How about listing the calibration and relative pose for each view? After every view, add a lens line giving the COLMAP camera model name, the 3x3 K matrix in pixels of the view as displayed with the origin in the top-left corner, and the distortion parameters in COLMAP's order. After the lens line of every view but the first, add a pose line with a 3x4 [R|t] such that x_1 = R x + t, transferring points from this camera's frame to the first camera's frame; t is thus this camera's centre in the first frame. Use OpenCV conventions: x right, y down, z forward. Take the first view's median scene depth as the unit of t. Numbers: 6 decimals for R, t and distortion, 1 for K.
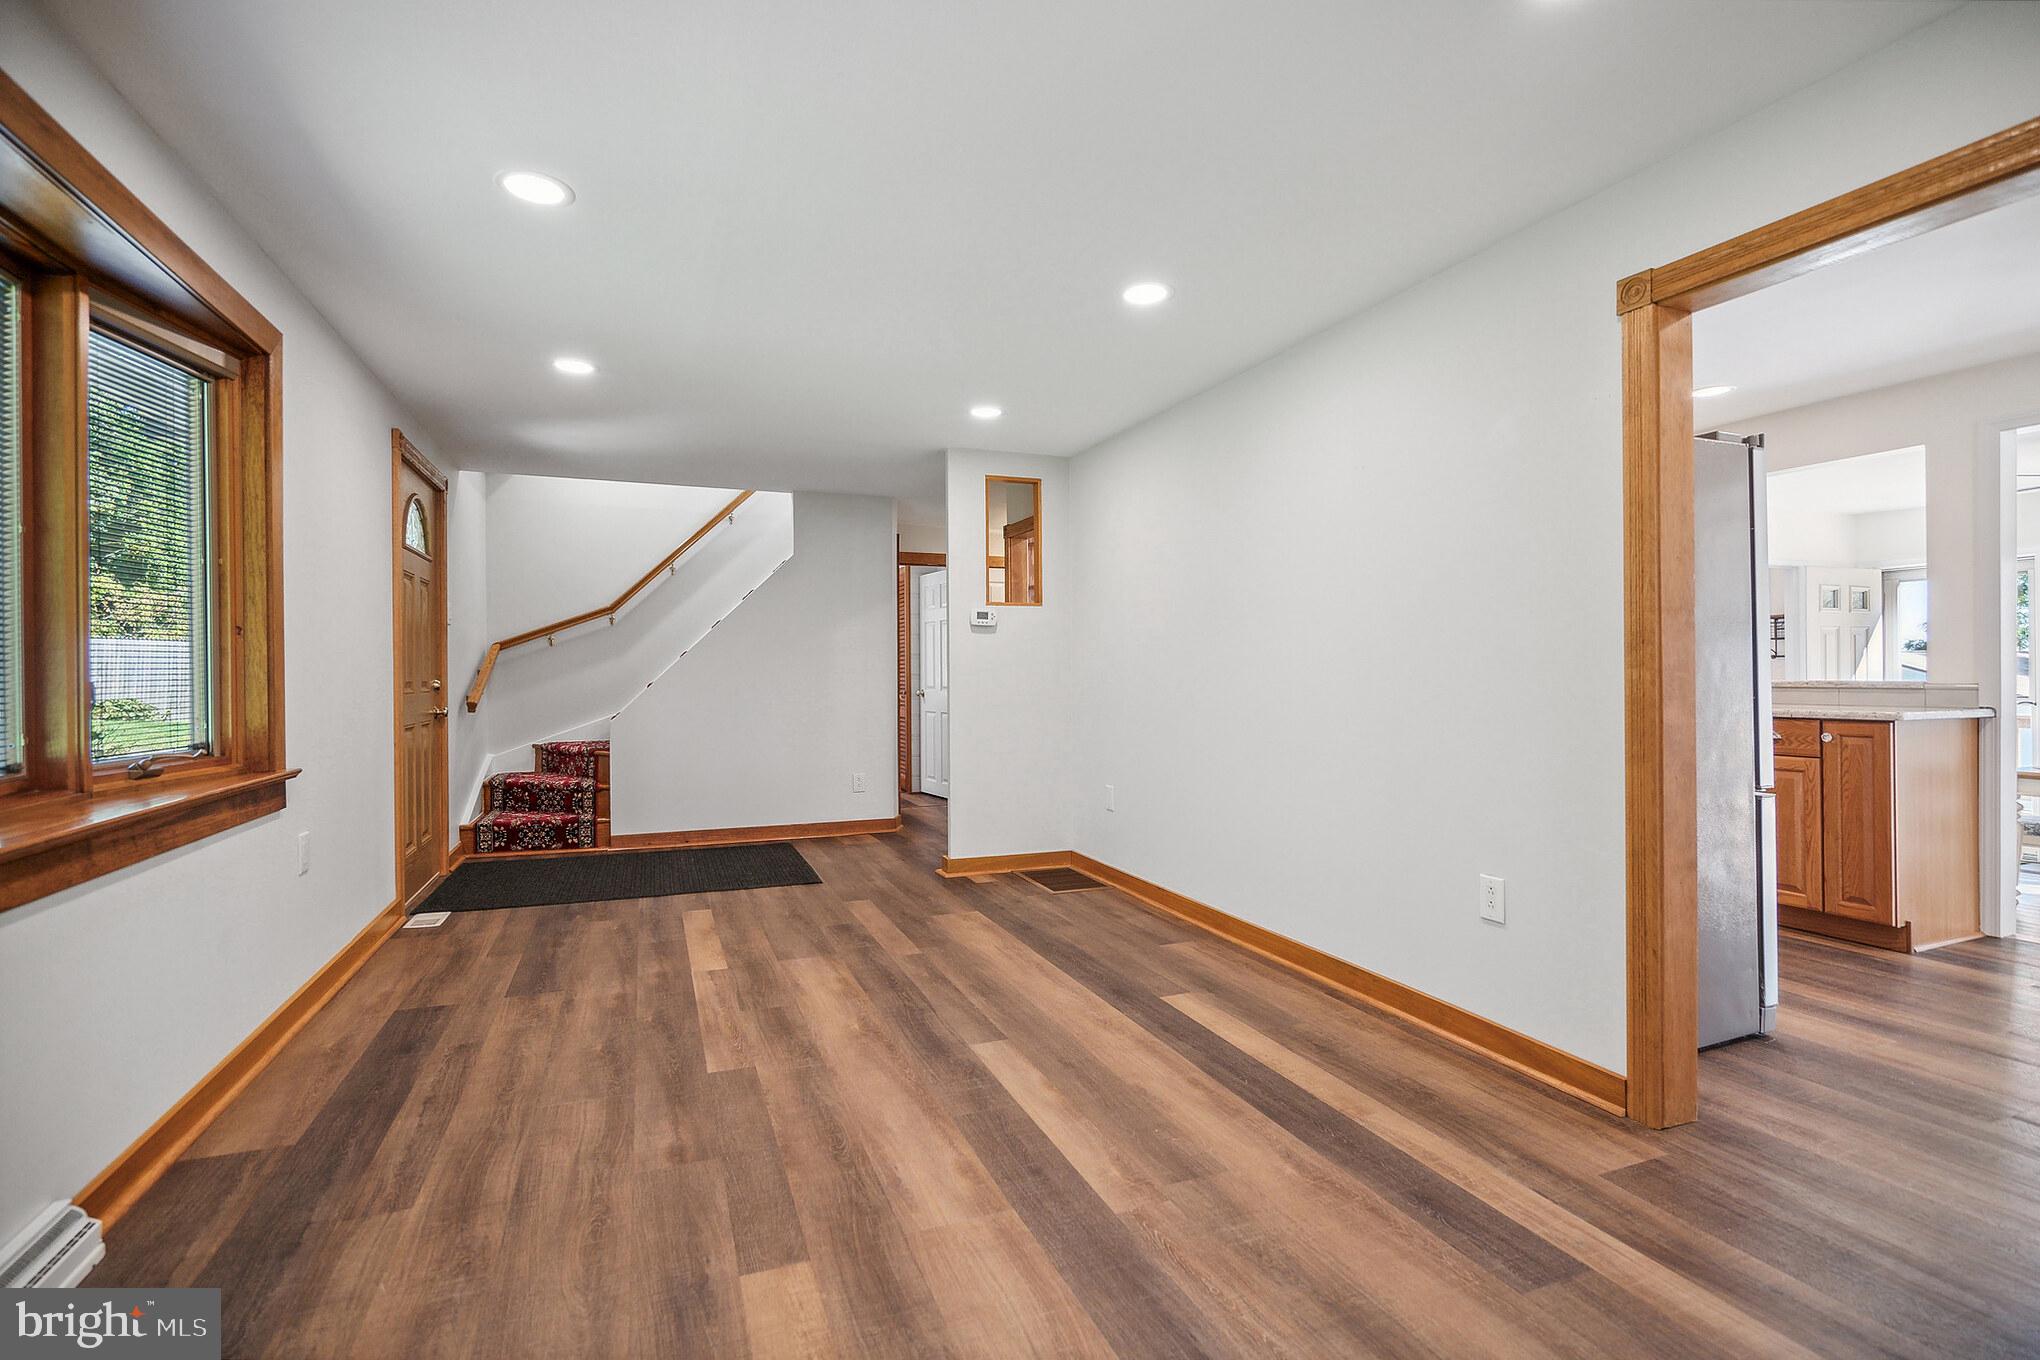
lens RADIAL K [[905.0, 0, 1043.6], [0, 905.0, 675.6], [0, 0, 1]] dist [-0.001506, 0.000665]
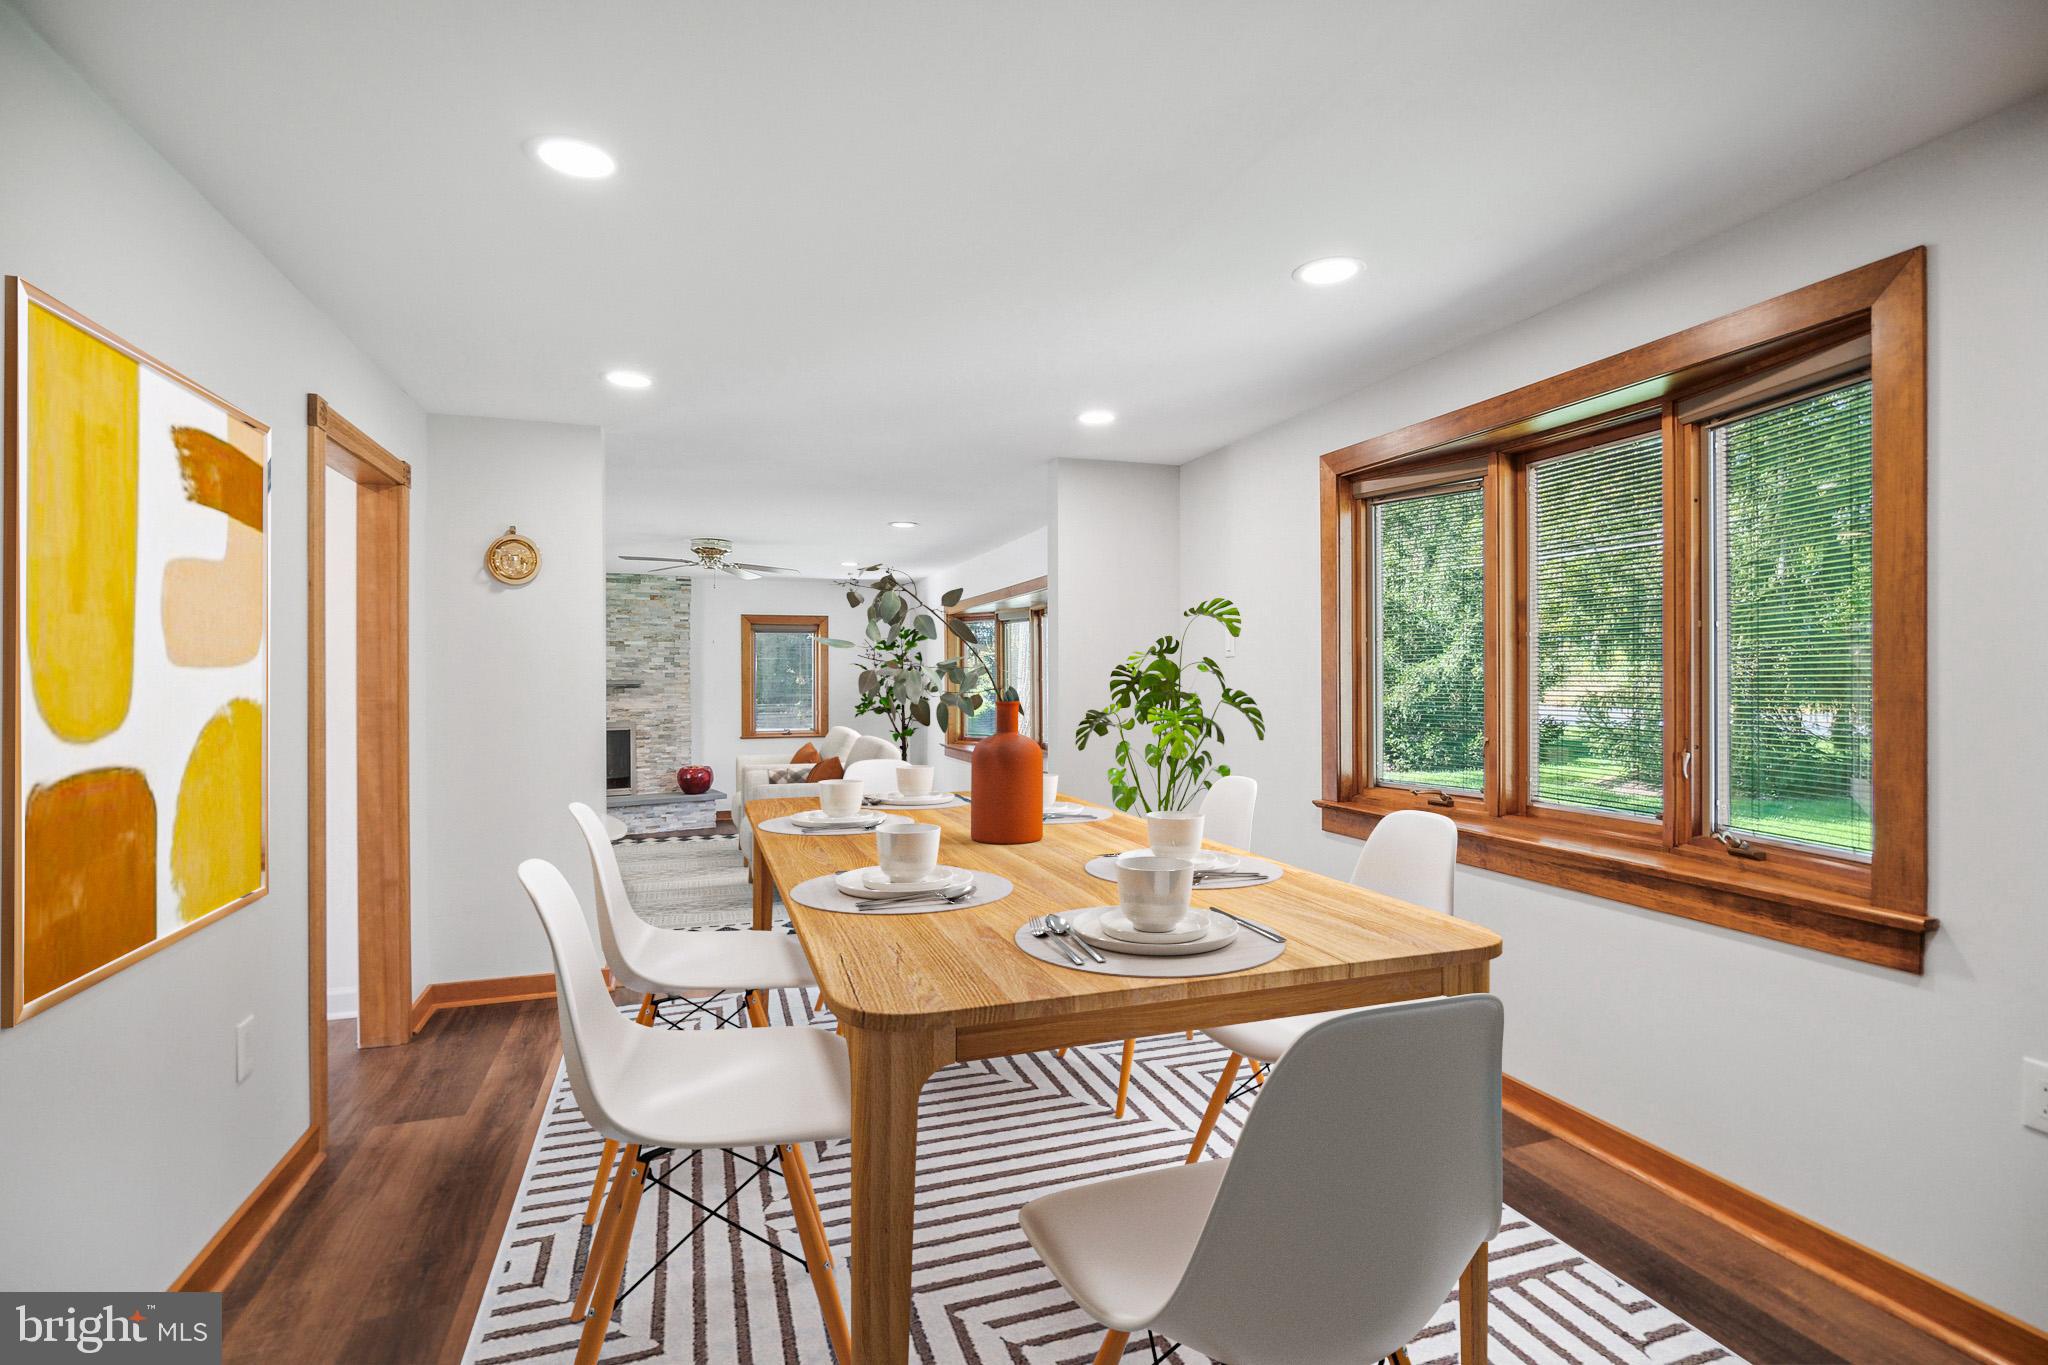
lens RADIAL K [[908.6, 0, 1047.7], [0, 908.6, 678.1], [0, 0, 1]] dist [-0.001506, 0.000665]
pose [[-0.998833, 0.008422, 0.047563, -0.299481], [0.008455, 0.999964, 0.000493, -0.088987], [-0.047557, 0.000895, -0.998868, 2.066979]]
